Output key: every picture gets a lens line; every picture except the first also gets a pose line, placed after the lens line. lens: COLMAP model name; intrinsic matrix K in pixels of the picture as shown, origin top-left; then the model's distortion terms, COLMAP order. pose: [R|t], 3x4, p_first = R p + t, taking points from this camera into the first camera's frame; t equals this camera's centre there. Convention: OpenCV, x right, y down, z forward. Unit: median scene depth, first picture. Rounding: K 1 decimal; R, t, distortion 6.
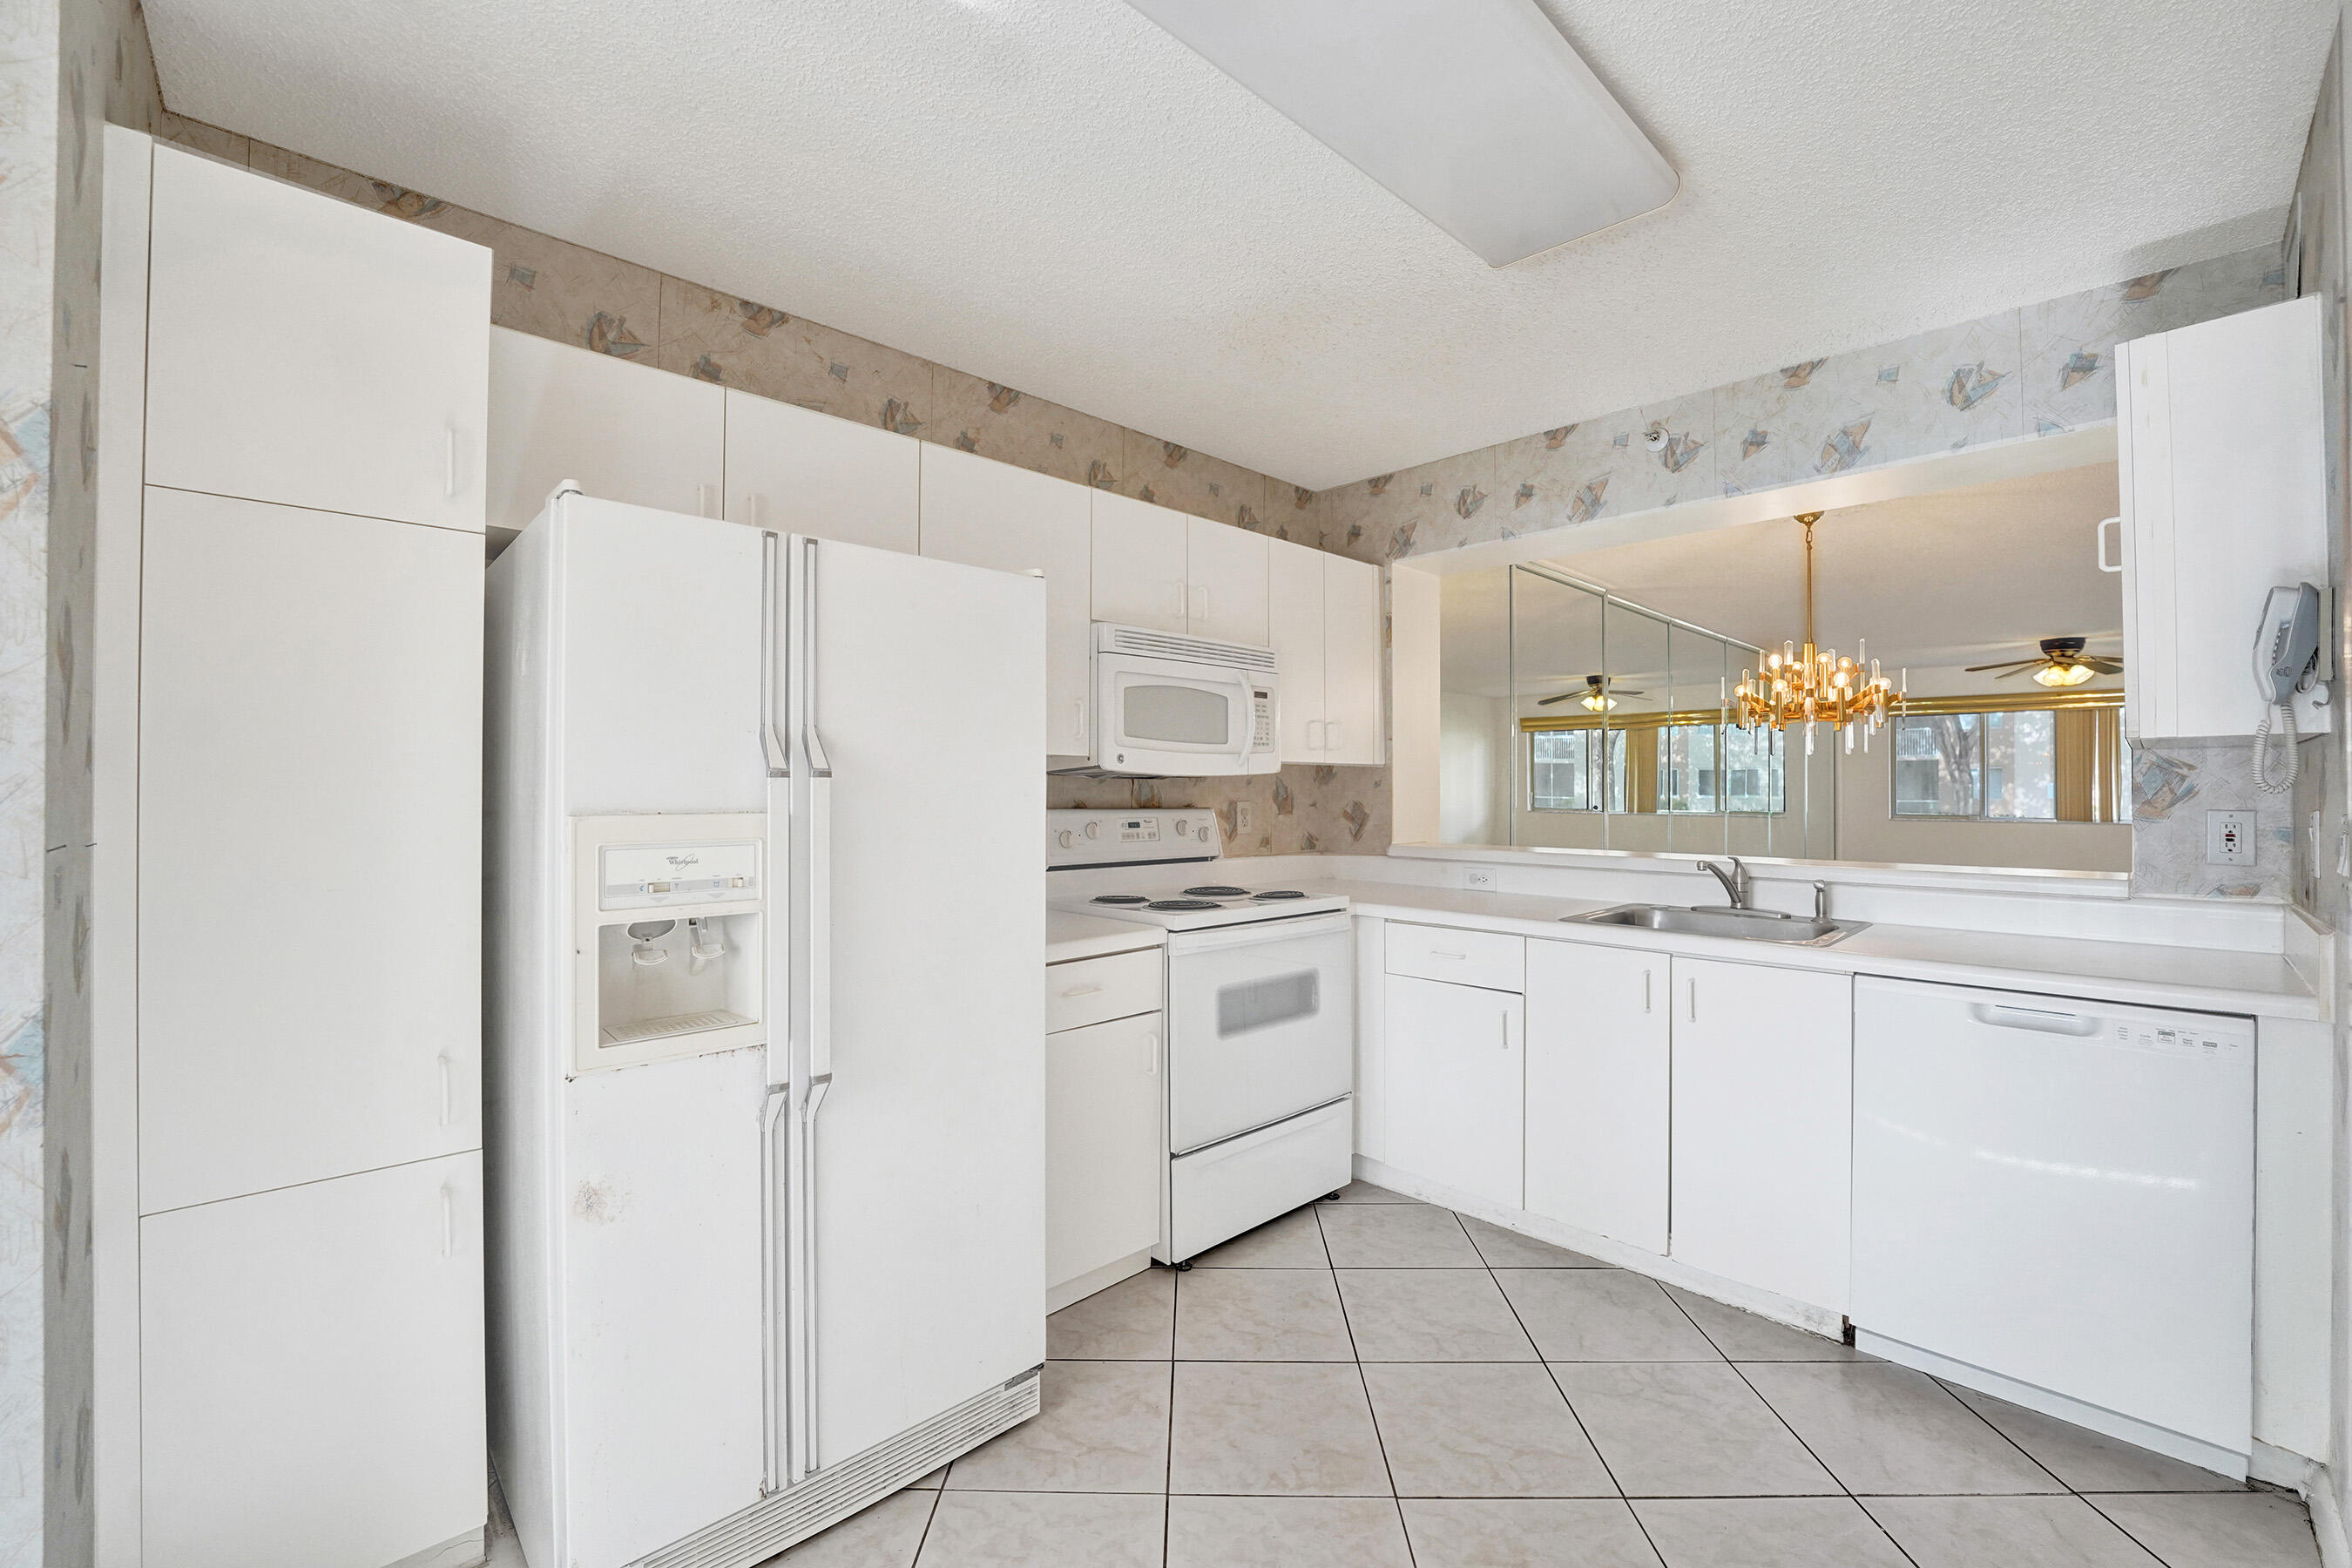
lens RADIAL K [[963.2, 0, 1178.5], [0, 963.2, 782.6], [0, 0, 1]] dist [-0.027950, 0.002743]
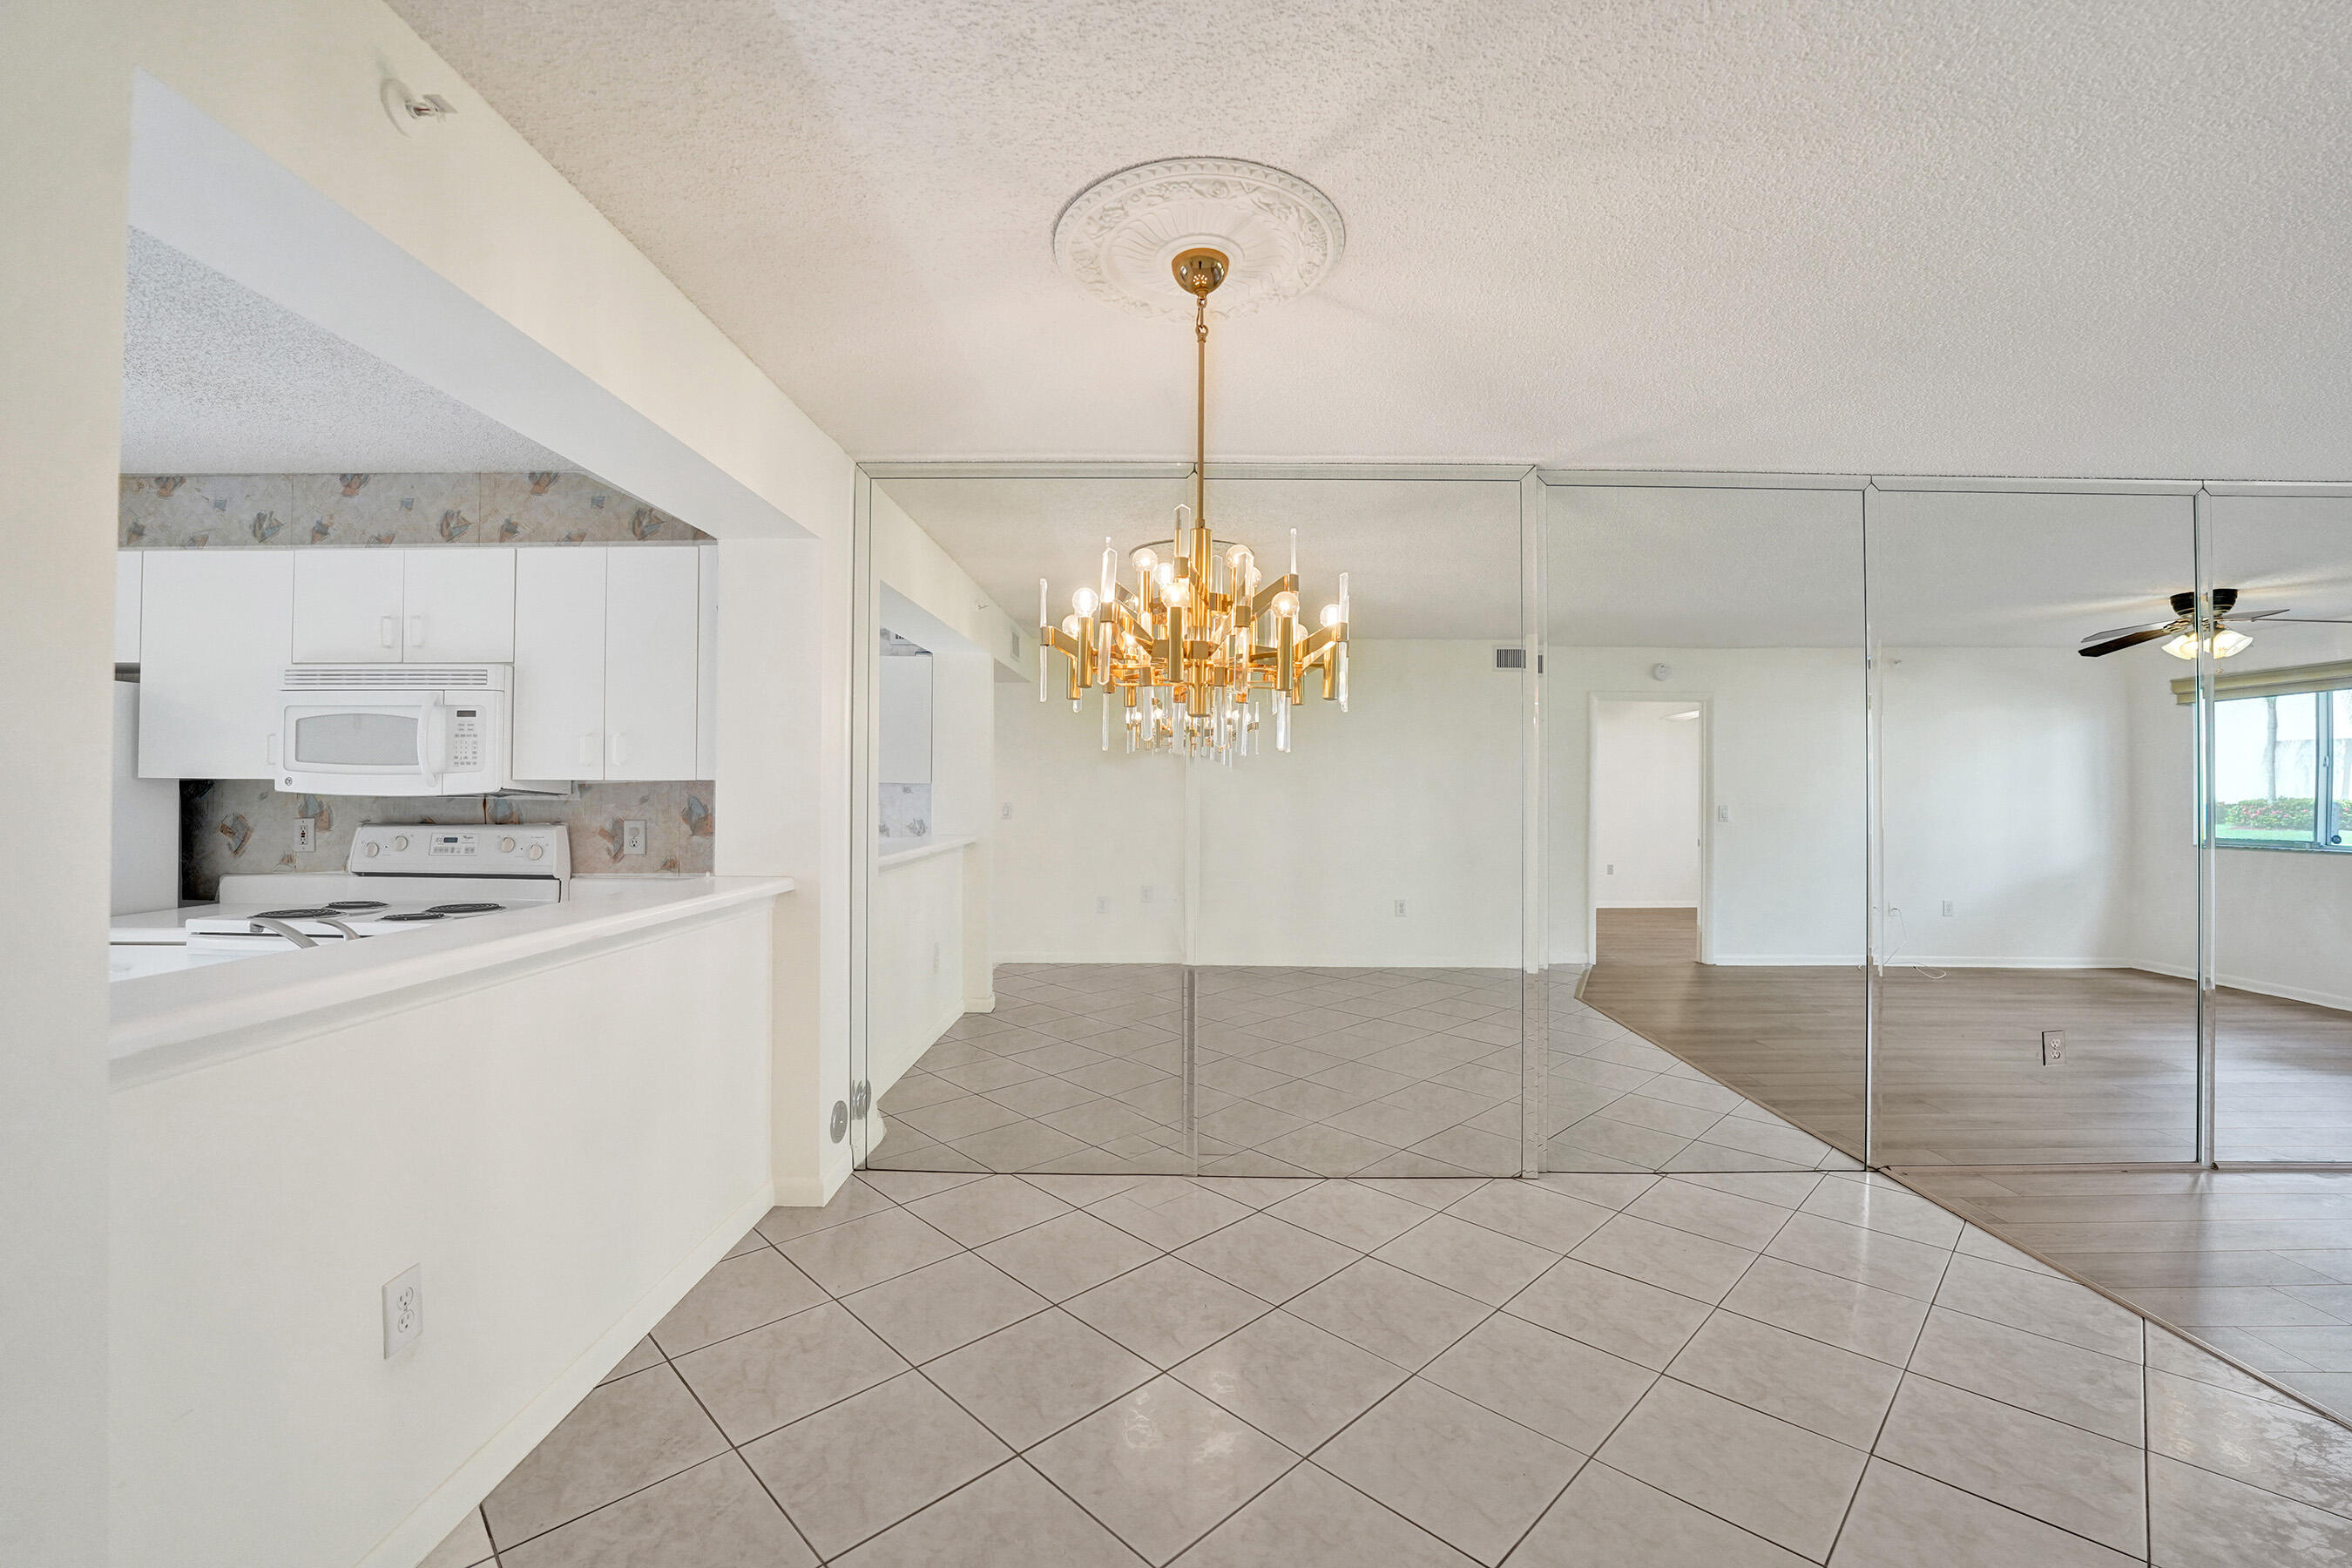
lens RADIAL K [[963.2, 0, 1181.9], [0, 963.2, 786.5], [0, 0, 1]] dist [-0.027950, 0.002743]
pose [[0.715662, -0.003308, -0.698439, 1.302563], [-0.000193, 0.999988, -0.004934, -0.011064], [0.698447, 0.003666, 0.715653, 0.819088]]
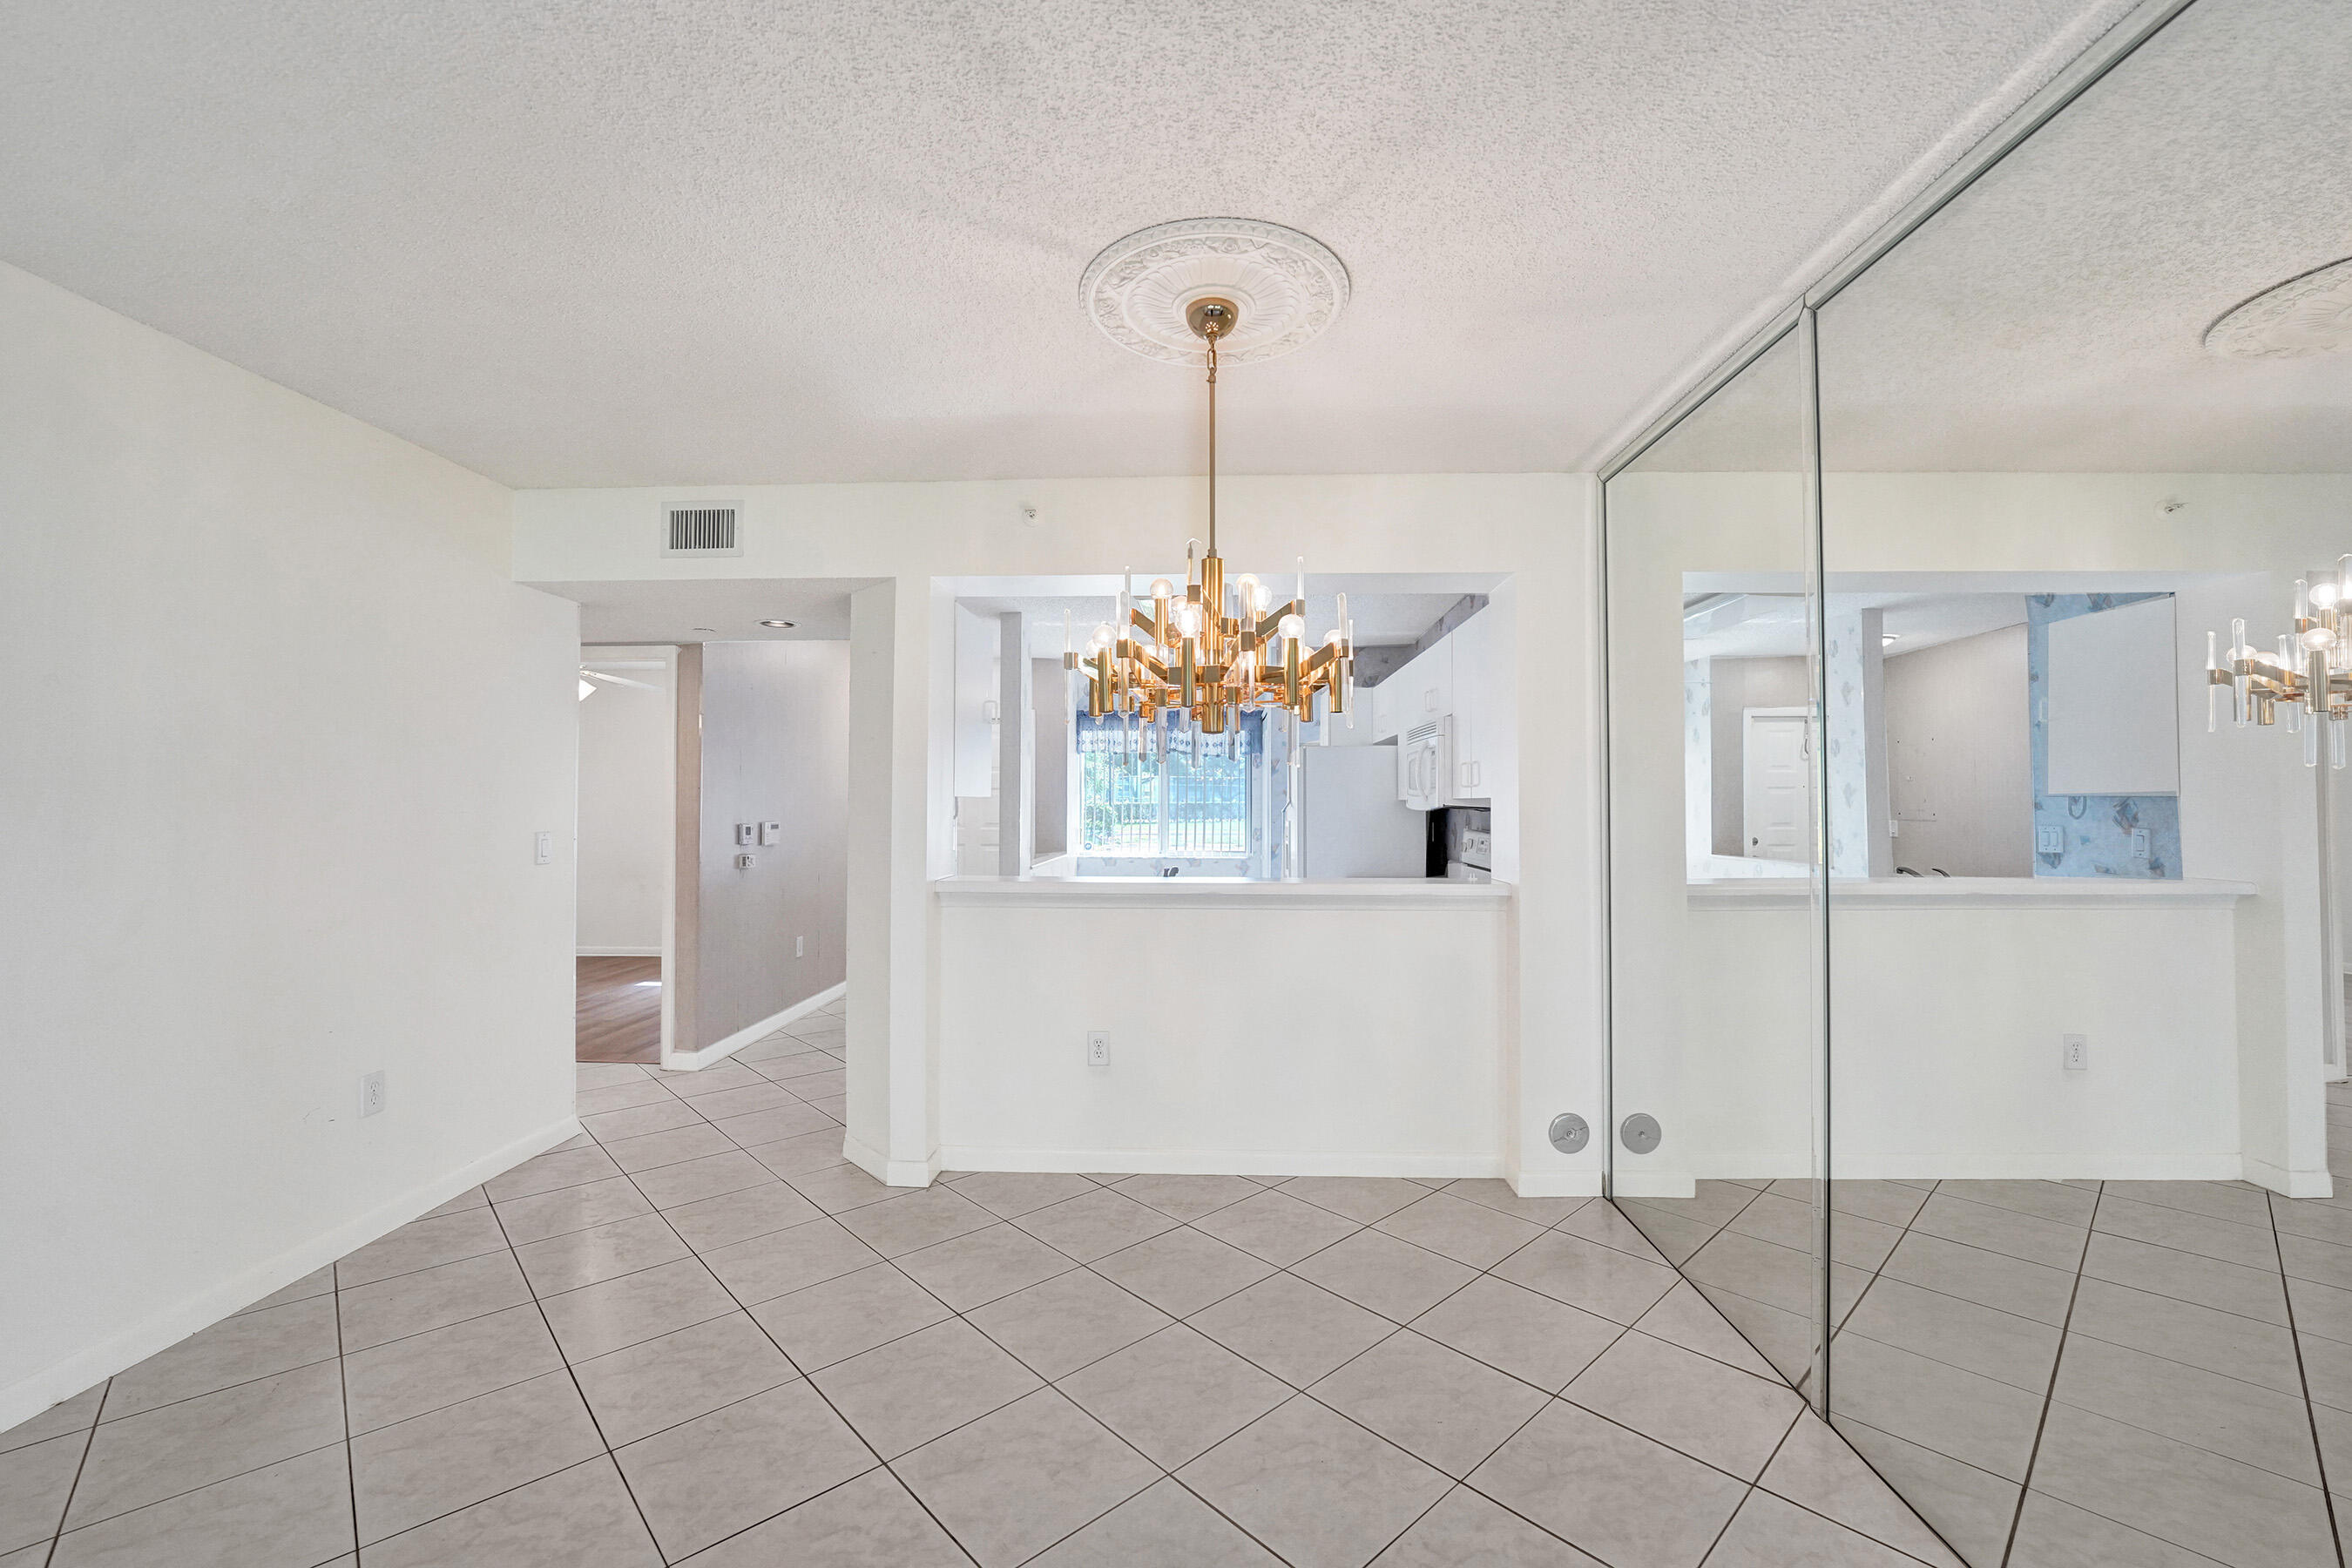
lens RADIAL K [[963.2, 0, 1173.2], [0, 963.2, 784.8], [0, 0, 1]] dist [-0.027950, 0.002743]
pose [[-0.723807, -0.017848, -0.689772, 1.348770], [-0.000451, 0.999677, -0.025394, -0.008073], [0.690003, -0.018069, -0.723581, 1.770050]]
